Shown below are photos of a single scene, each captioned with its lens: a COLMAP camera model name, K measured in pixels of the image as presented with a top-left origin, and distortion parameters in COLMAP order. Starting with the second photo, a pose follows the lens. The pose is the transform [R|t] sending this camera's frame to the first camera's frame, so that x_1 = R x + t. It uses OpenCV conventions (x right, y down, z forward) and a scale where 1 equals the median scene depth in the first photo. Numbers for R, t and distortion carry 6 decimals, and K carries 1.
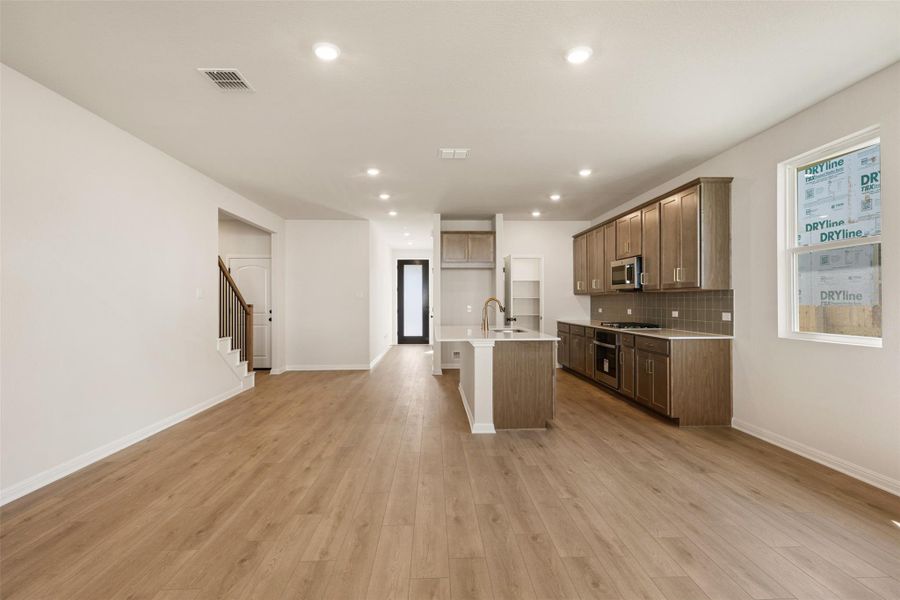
lens RADIAL K [[445.9, 0, 450.0], [0, 445.9, 300.0], [0, 0, 1]] dist [-0.000477, 0.000354]
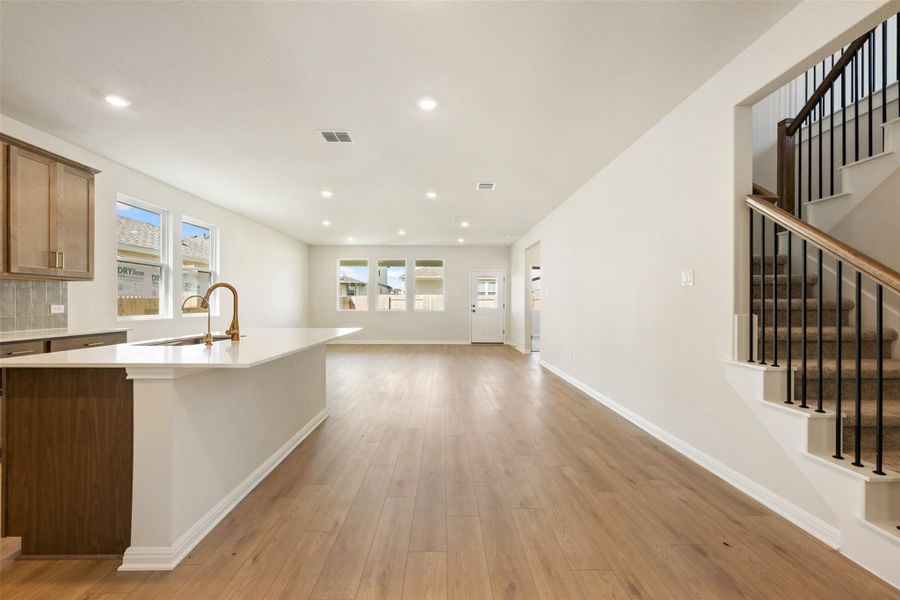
lens RADIAL K [[367.4, 0, 448.3], [0, 367.4, 302.4], [0, 0, 1]] dist [0.000985, 0.000231]
pose [[-0.999679, -0.000147, 0.025321, -0.250383], [-0.000264, 0.999989, -0.004616, 0.027100], [-0.025320, -0.004621, -0.999669, 1.795740]]
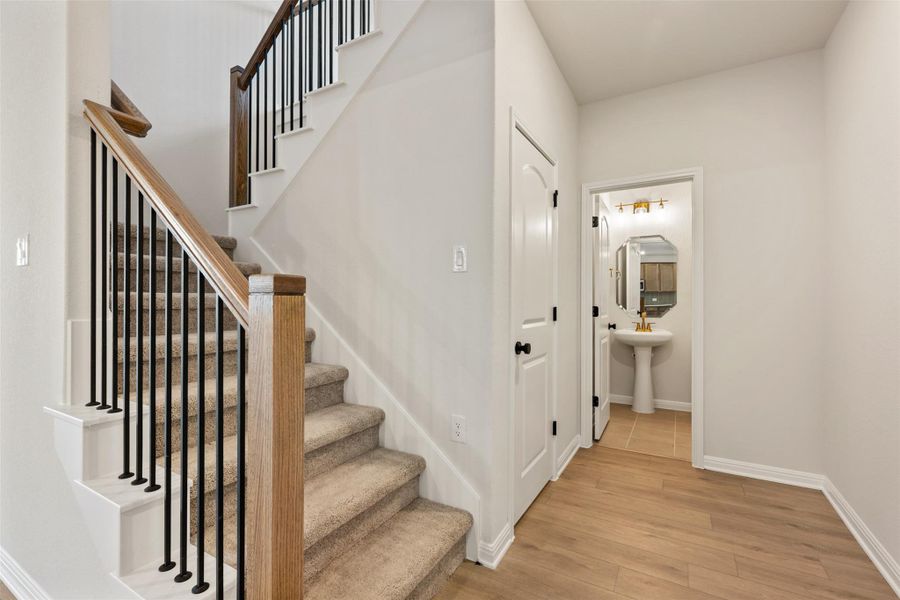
lens RADIAL K [[396.5, 0, 450.0], [0, 396.5, 300.0], [0, 0, 1]] dist [0.000039, -0.000005]
pose [[-0.536679, 0.001293, -0.843786, -0.553784], [0.000169, 0.999999, 0.001425, 0.026360], [0.843787, 0.000622, -0.536678, 1.667873]]
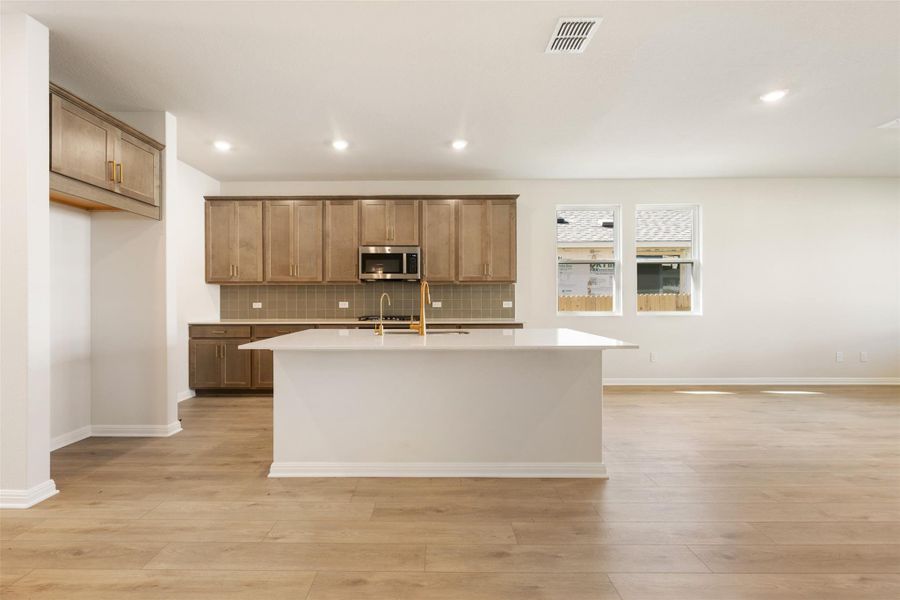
lens RADIAL K [[372.5, 0, 435.5], [0, 372.5, 299.9], [0, 0, 1]] dist [-0.000749, -0.000214]
pose [[0.047392, 0.003966, 0.998869, -0.504656], [-0.000674, 0.999992, -0.003938, 0.028861], [-0.998876, -0.000487, 0.047394, 1.174576]]
